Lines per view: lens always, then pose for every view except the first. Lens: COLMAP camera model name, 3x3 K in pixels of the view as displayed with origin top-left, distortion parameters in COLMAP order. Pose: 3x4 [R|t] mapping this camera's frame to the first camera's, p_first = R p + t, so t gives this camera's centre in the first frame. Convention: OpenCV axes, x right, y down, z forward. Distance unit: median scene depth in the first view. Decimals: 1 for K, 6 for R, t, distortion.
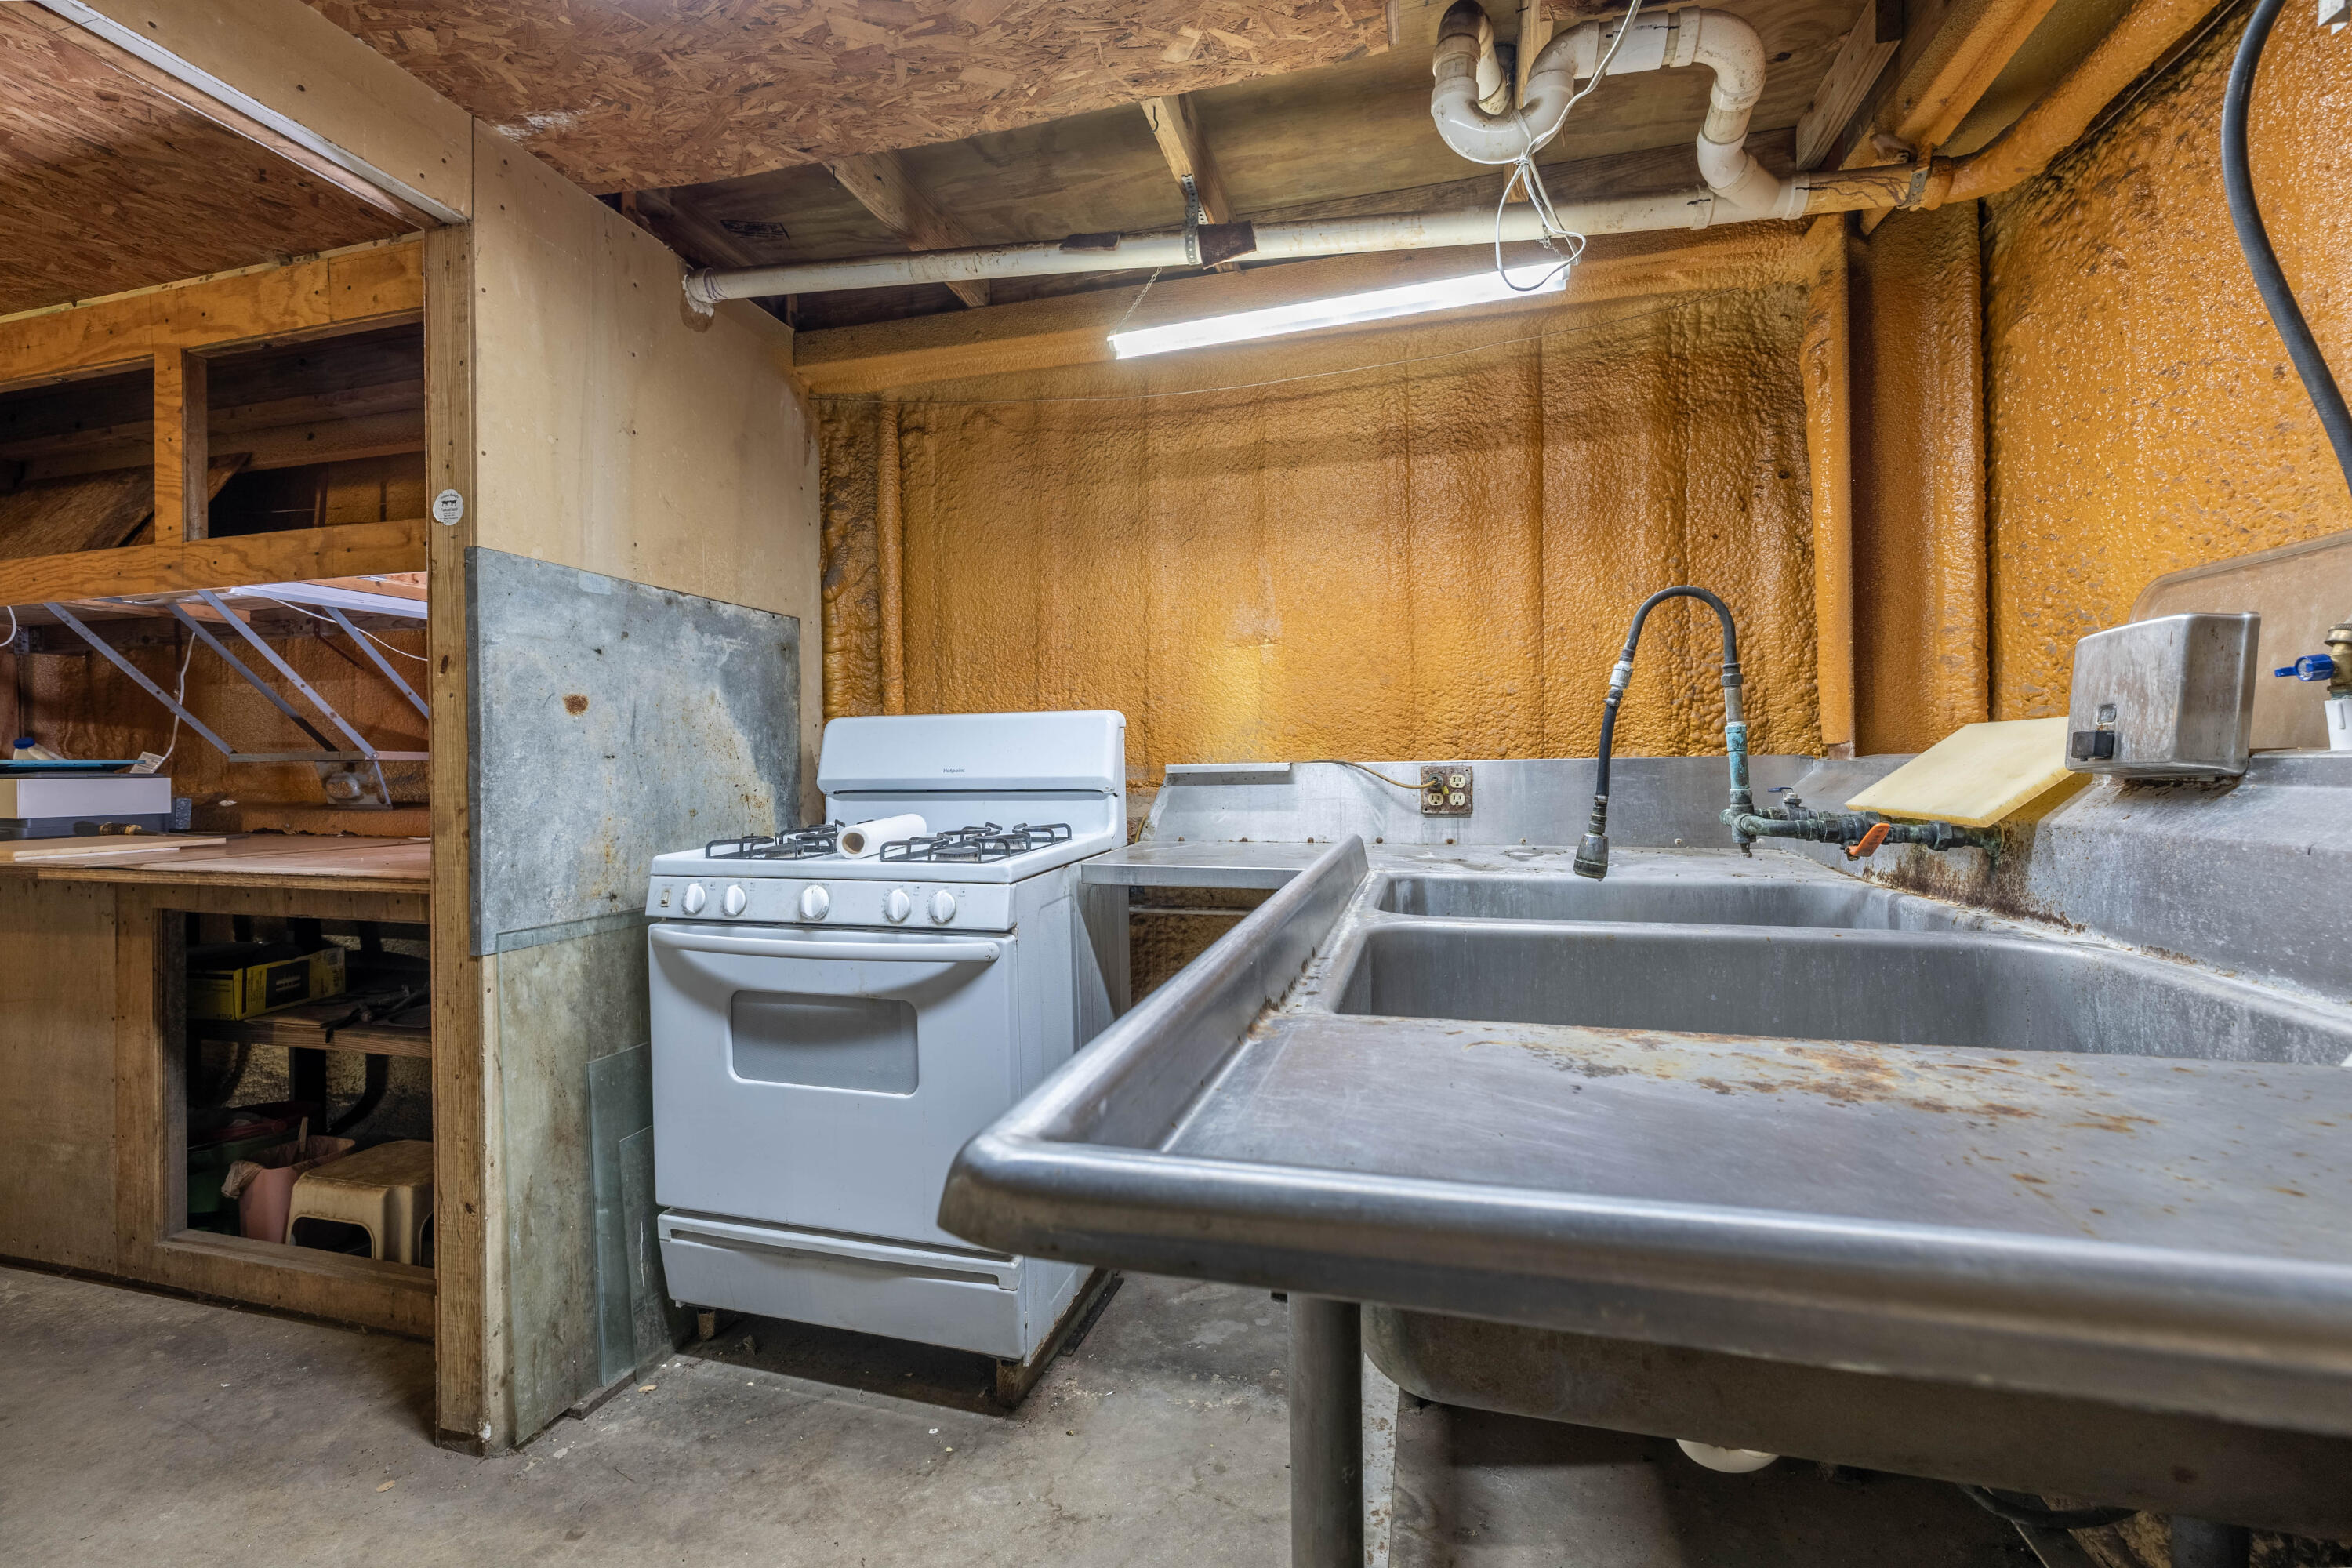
lens RADIAL K [[987.5, 0, 1158.2], [0, 987.5, 774.0], [0, 0, 1]] dist [0.001436, 0.000212]
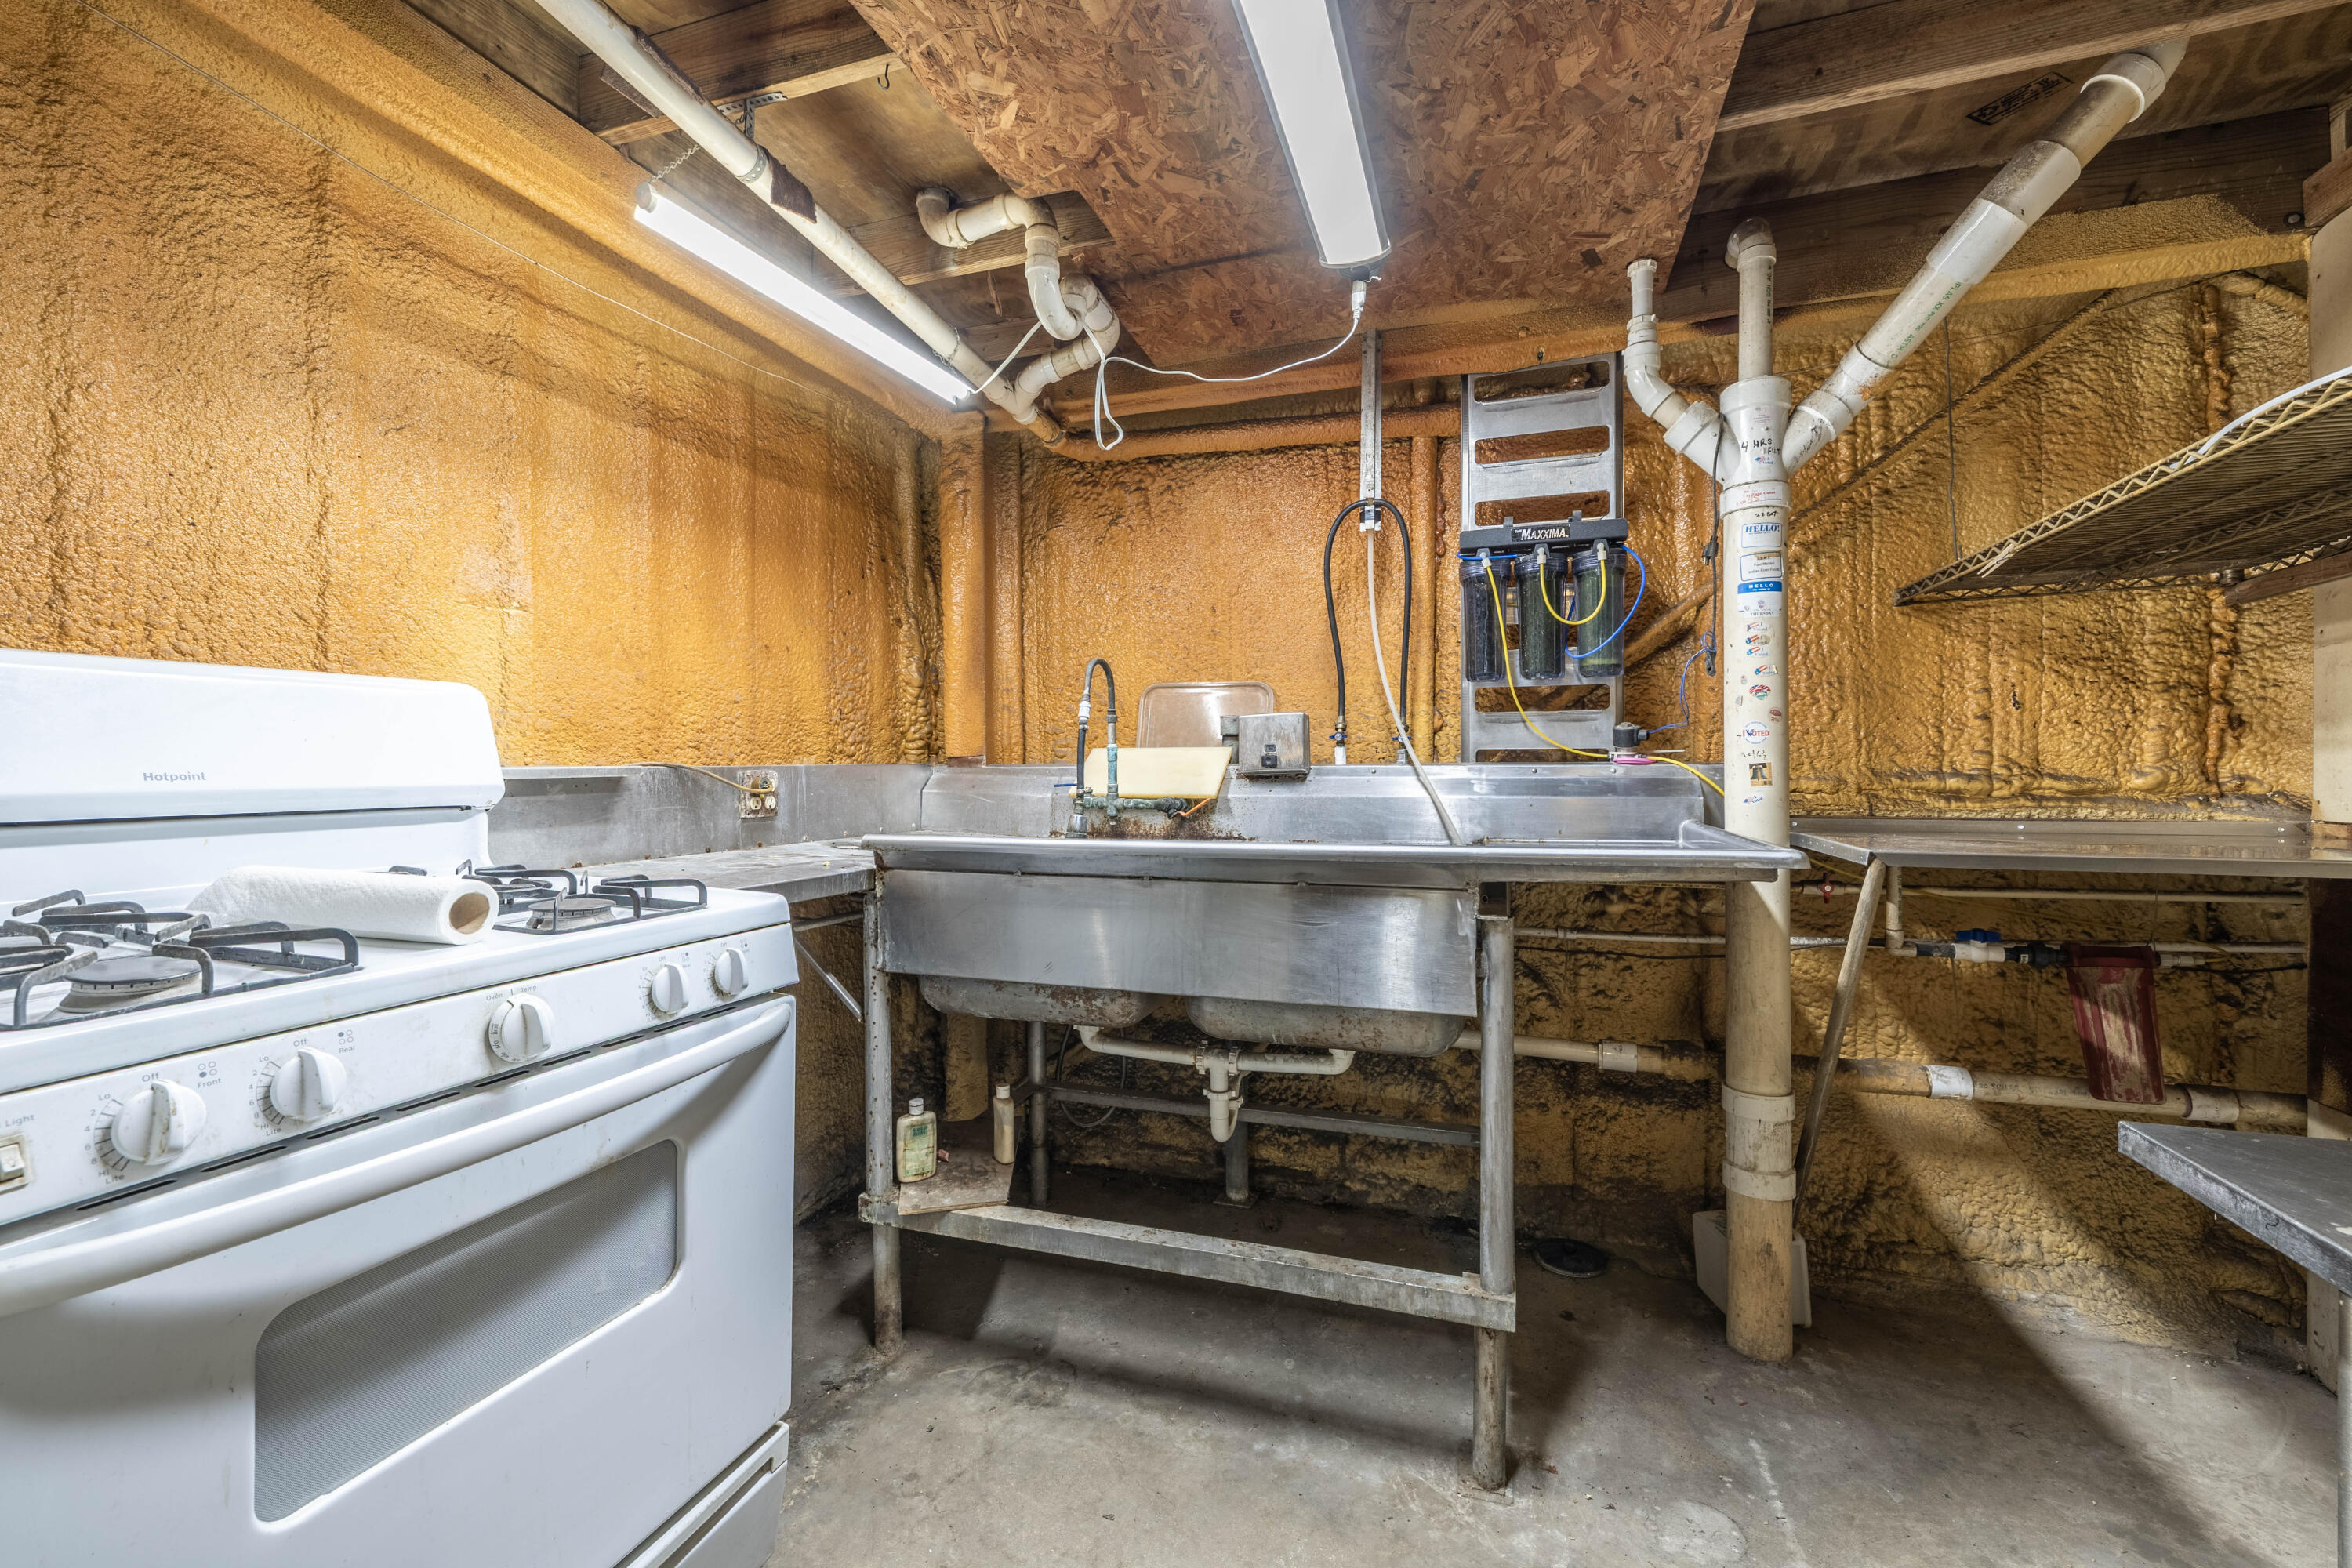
lens RADIAL K [[987.5, 0, 1169.3], [0, 987.5, 772.9], [0, 0, 1]] dist [0.001436, 0.000212]
pose [[0.060786, 0.002011, 0.998149, -0.823905], [0.012498, 0.999918, -0.002776, 0.002570], [-0.998073, 0.012643, 0.060756, 0.609750]]
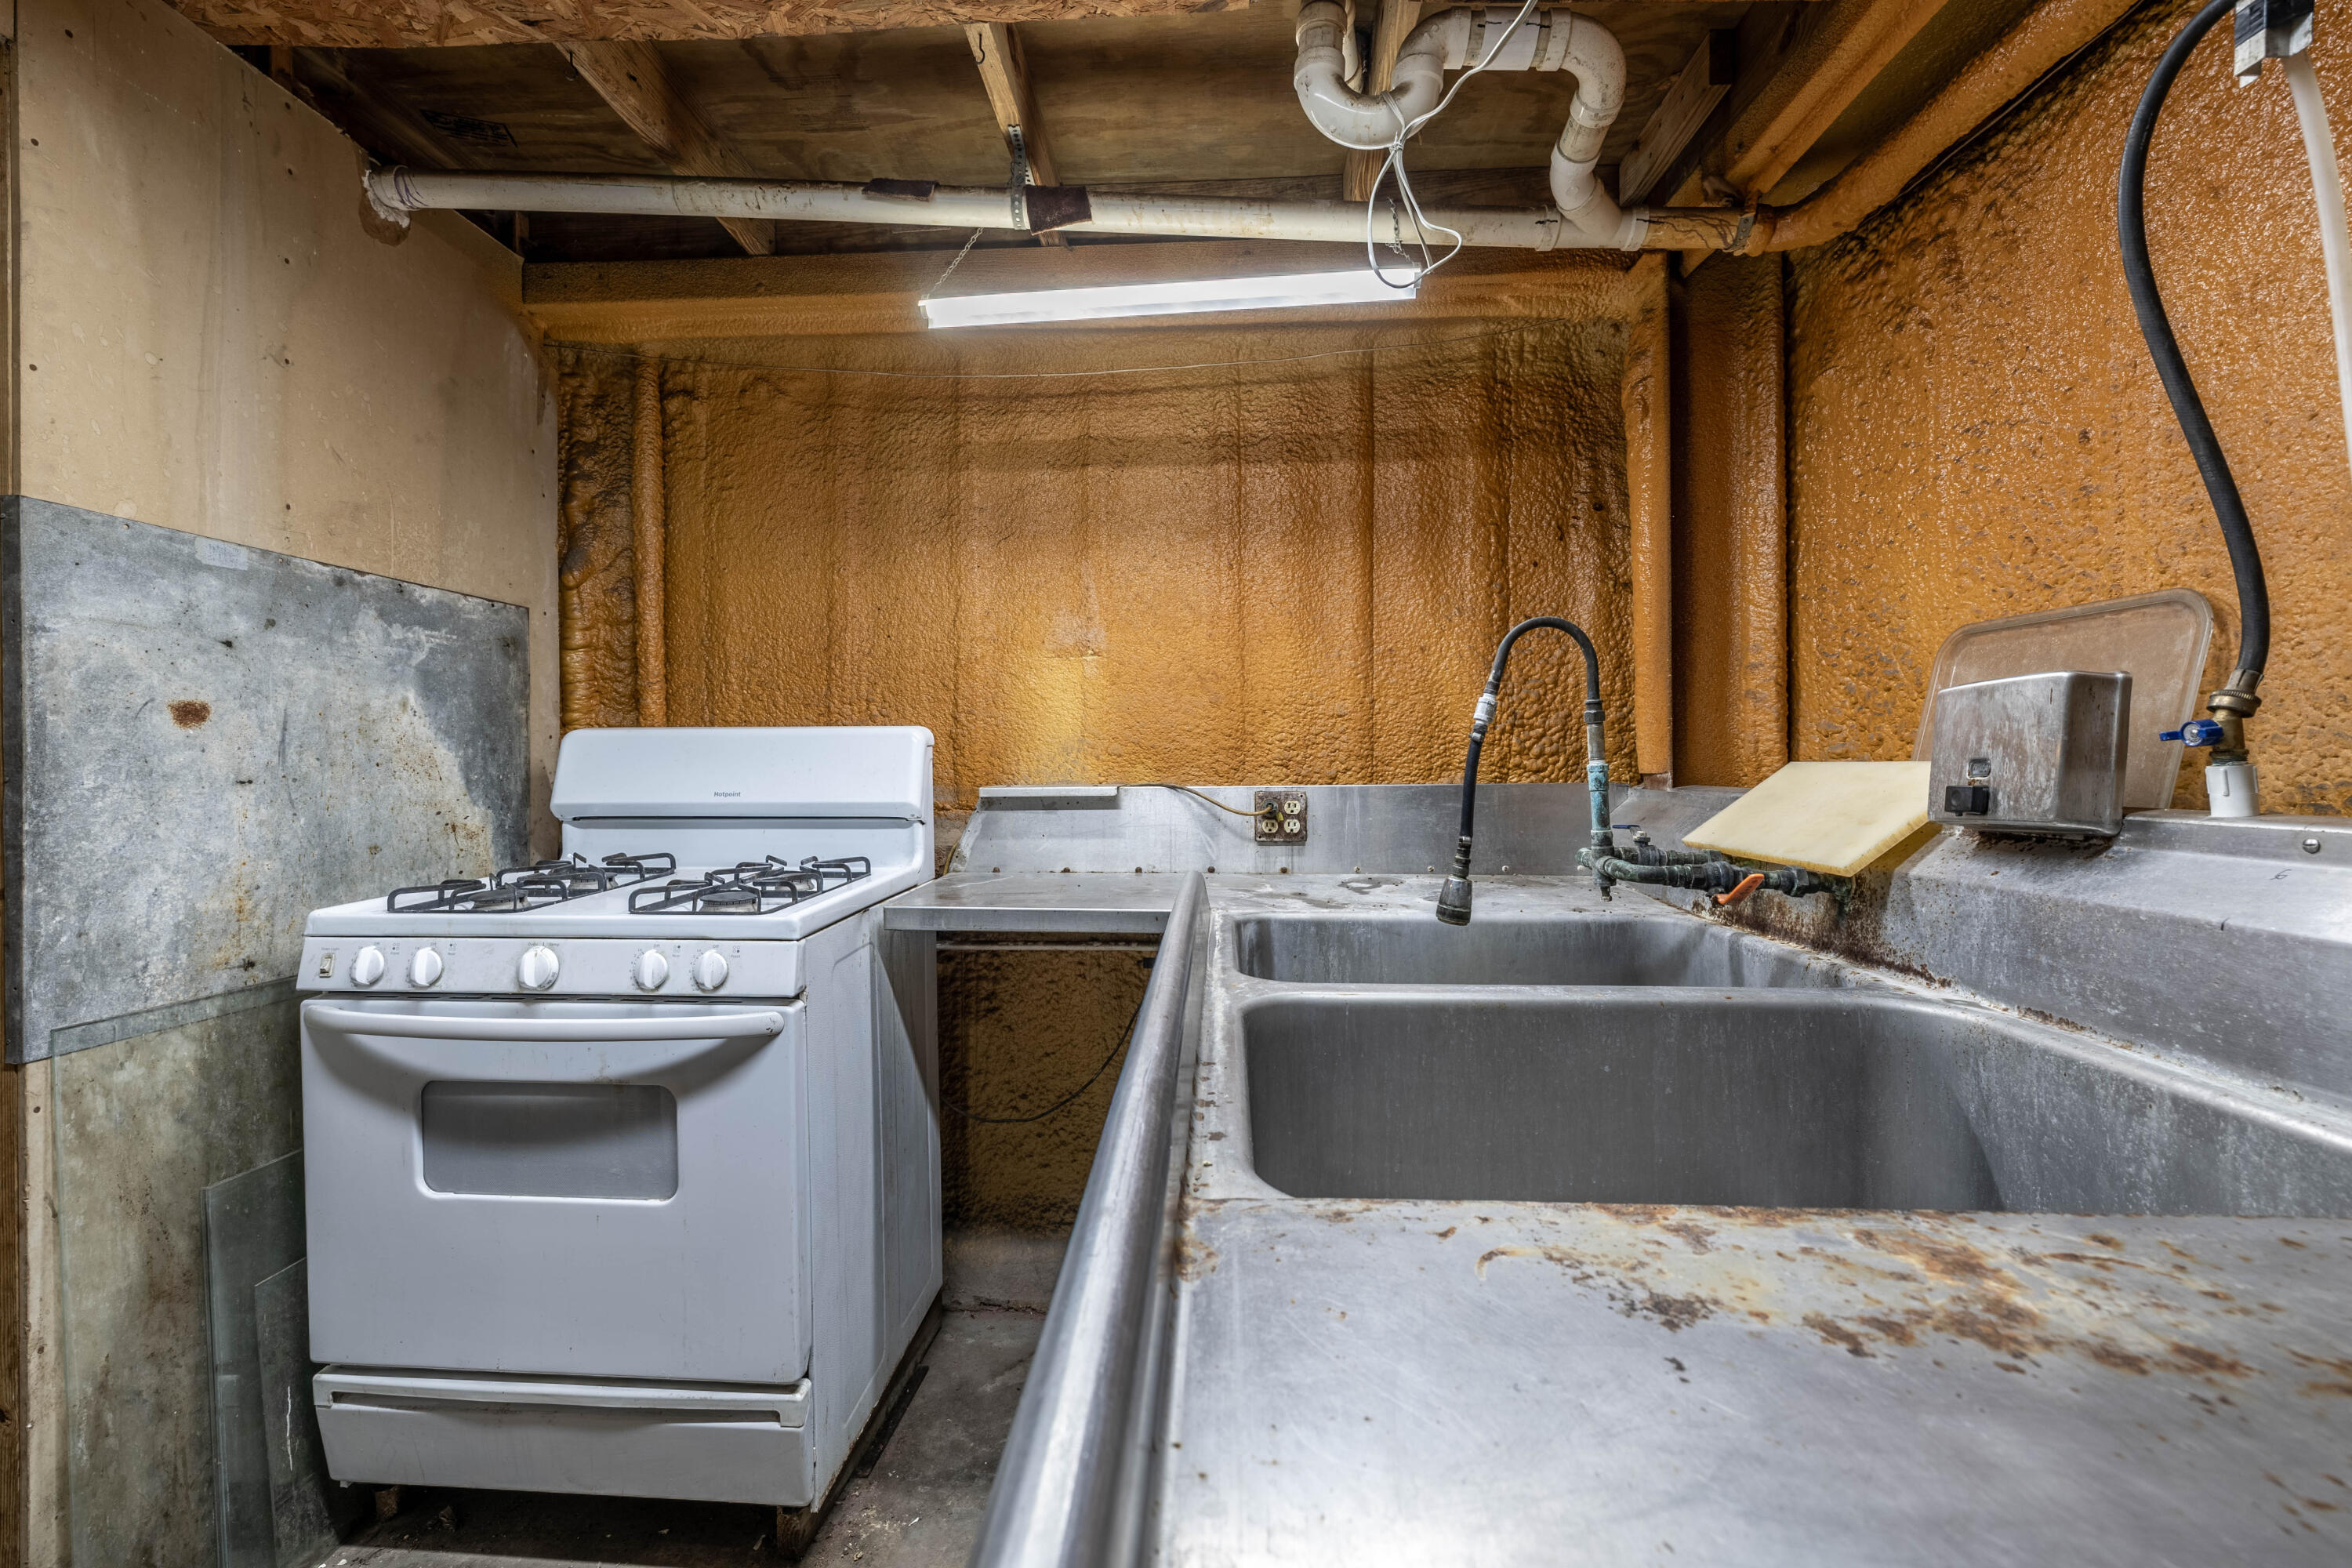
lens RADIAL K [[987.5, 0, 1160.5], [0, 987.5, 771.7], [0, 0, 1]] dist [0.001436, 0.000212]
pose [[0.978276, 0.005147, 0.207243, -0.022176], [-0.004423, 0.999982, -0.003957, -0.026868], [-0.207260, 0.002954, 0.978281, 0.111041]]
